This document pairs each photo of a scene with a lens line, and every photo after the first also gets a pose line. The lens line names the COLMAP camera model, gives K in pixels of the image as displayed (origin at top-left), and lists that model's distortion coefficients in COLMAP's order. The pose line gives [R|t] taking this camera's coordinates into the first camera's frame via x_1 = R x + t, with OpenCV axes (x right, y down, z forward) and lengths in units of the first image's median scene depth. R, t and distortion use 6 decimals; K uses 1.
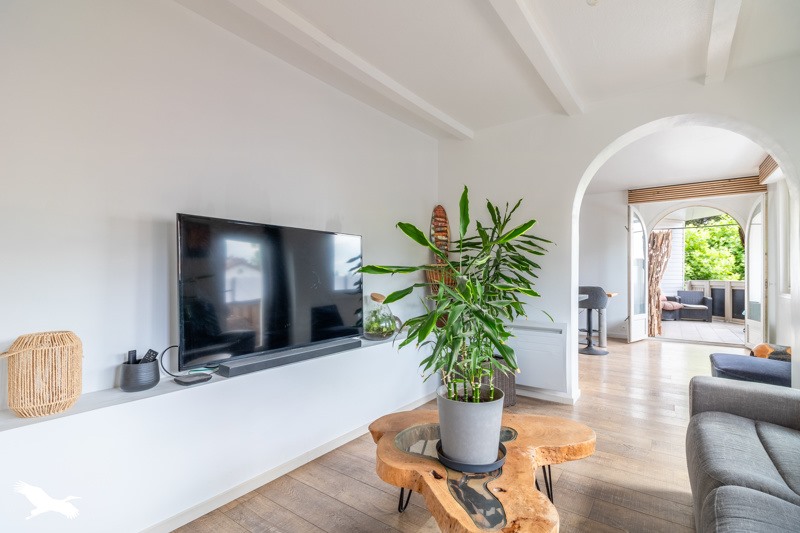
lens RADIAL K [[372.6, 0, 400.0], [0, 372.6, 266.5], [0, 0, 1]] dist [0.001352, 0.000250]
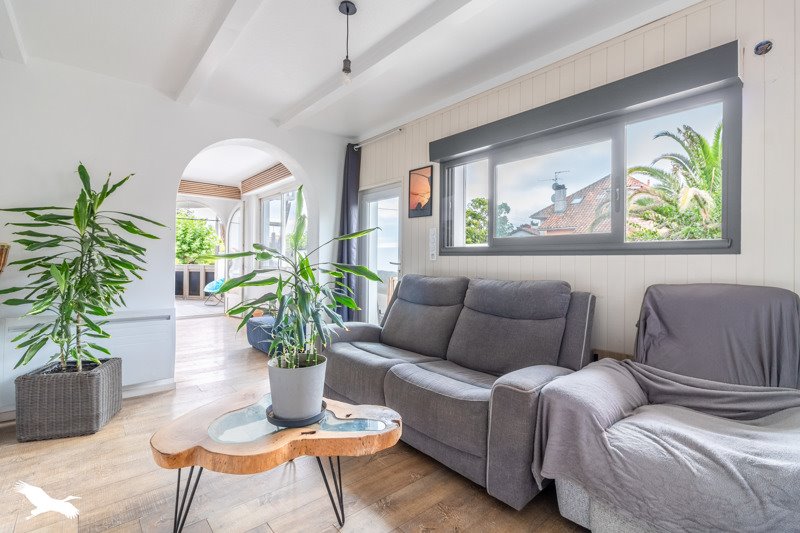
lens RADIAL K [[372.6, 0, 400.0], [0, 372.6, 266.5], [0, 0, 1]] dist [0.001352, 0.000250]
pose [[0.218461, -0.006783, 0.975822, -0.395206], [-0.034793, 0.999286, 0.014736, 0.003314], [-0.975225, -0.037171, 0.218069, 0.194134]]
